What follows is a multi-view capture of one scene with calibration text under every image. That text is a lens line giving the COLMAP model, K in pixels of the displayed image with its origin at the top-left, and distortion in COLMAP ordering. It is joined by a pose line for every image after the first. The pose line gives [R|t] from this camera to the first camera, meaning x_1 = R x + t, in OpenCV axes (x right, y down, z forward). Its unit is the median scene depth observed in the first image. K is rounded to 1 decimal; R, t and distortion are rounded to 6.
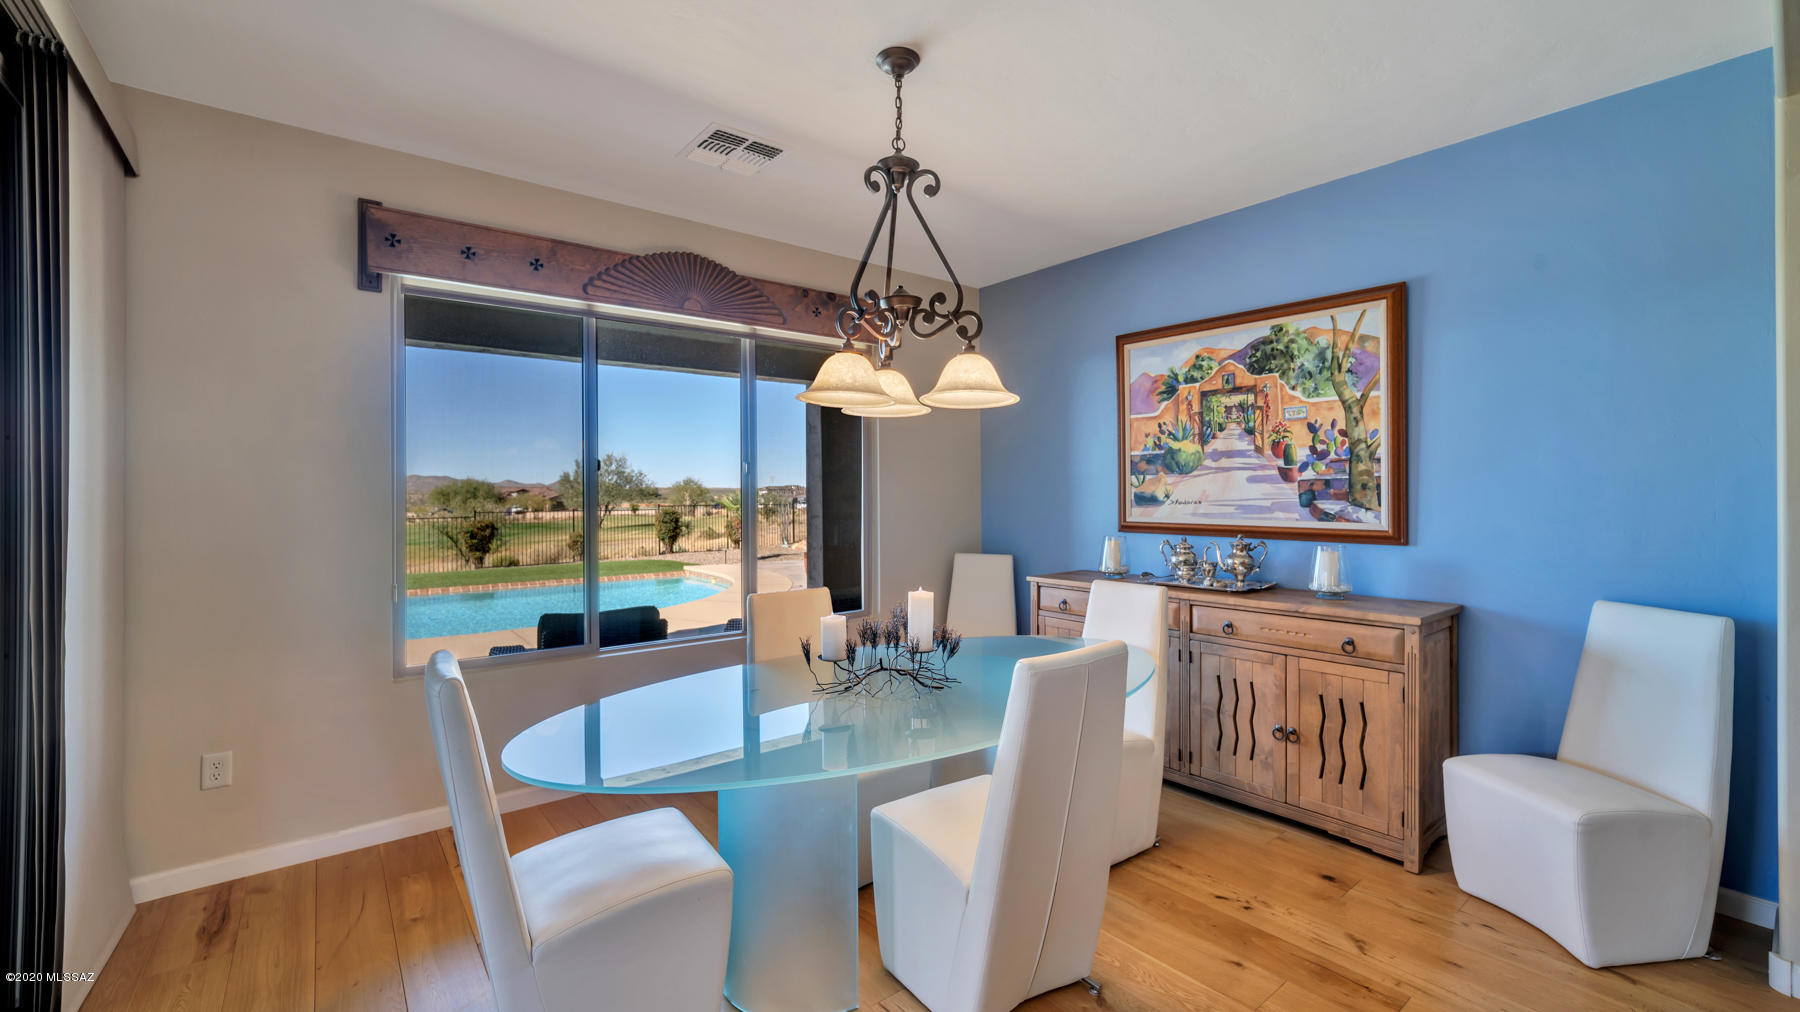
lens RADIAL K [[691.5, 0, 900.7], [0, 691.5, 506.2], [0, 0, 1]] dist [-0.005911, 0.000434]
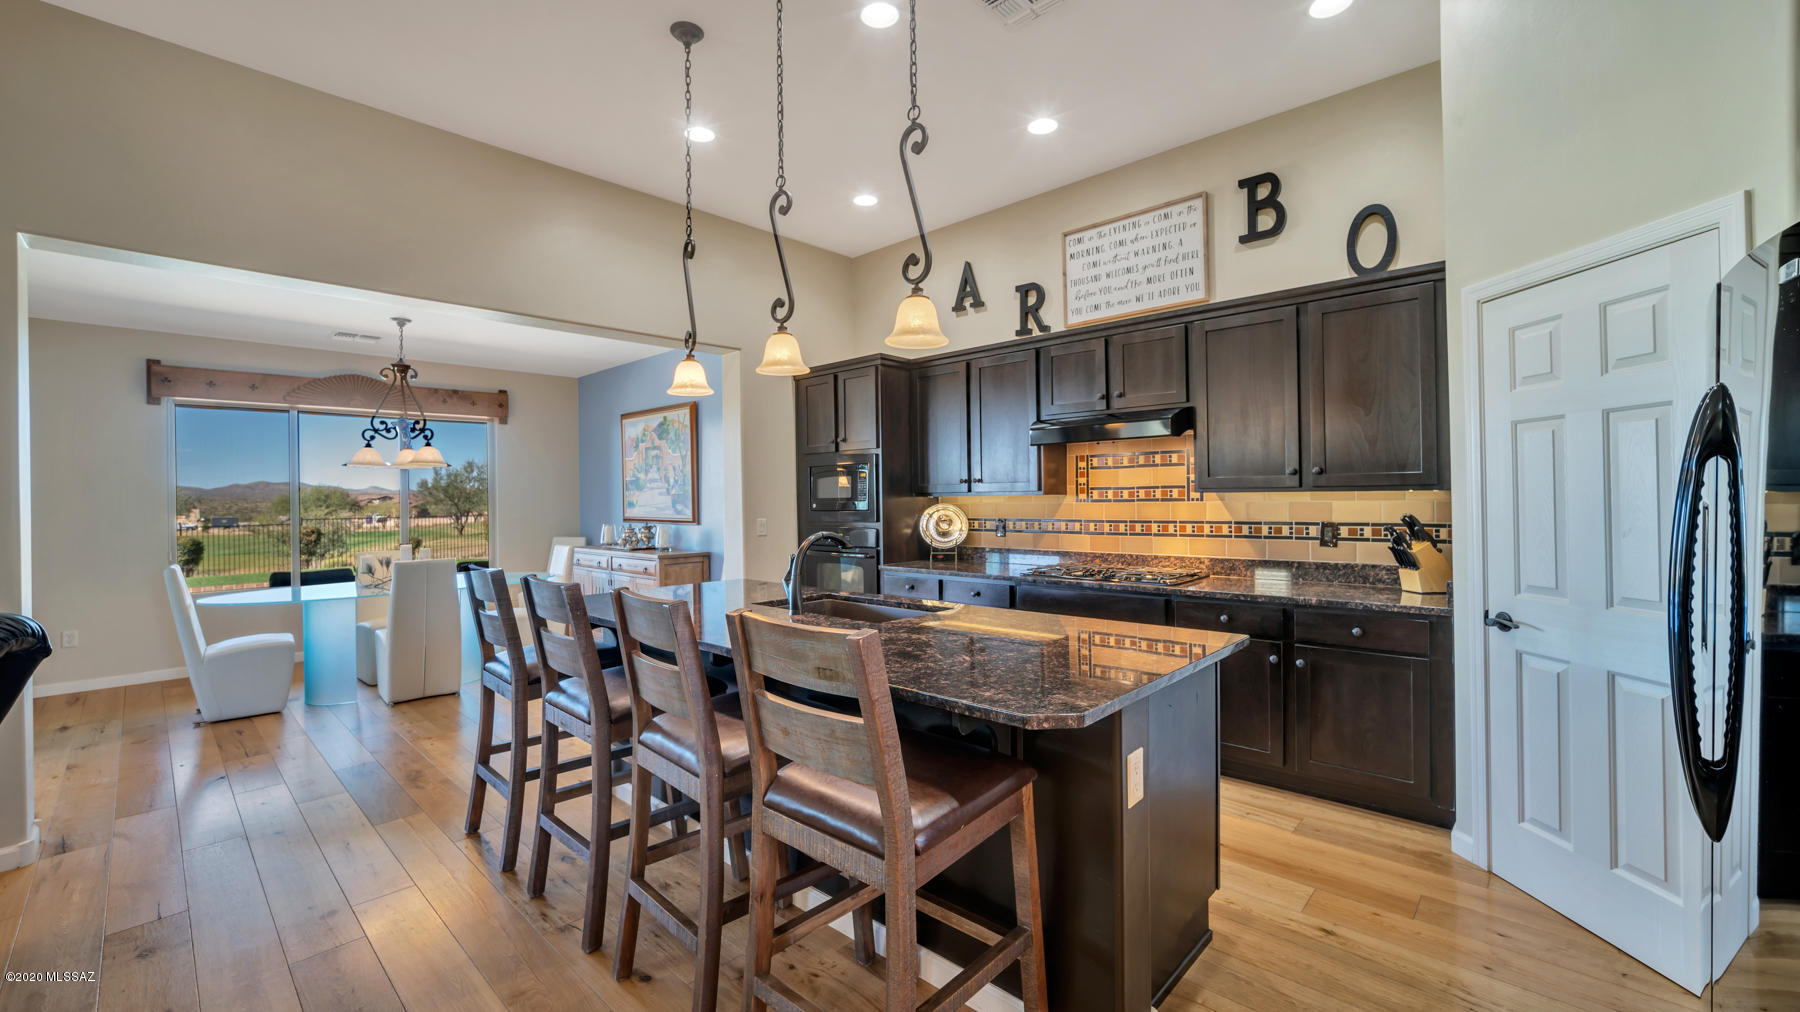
lens RADIAL K [[691.5, 0, 895.5], [0, 691.5, 497.3], [0, 0, 1]] dist [-0.005911, 0.000434]
pose [[0.992163, -0.014044, 0.124159, 0.968725], [0.015735, 0.999796, -0.012654, 0.007572], [-0.123956, 0.014509, 0.992182, -1.078656]]
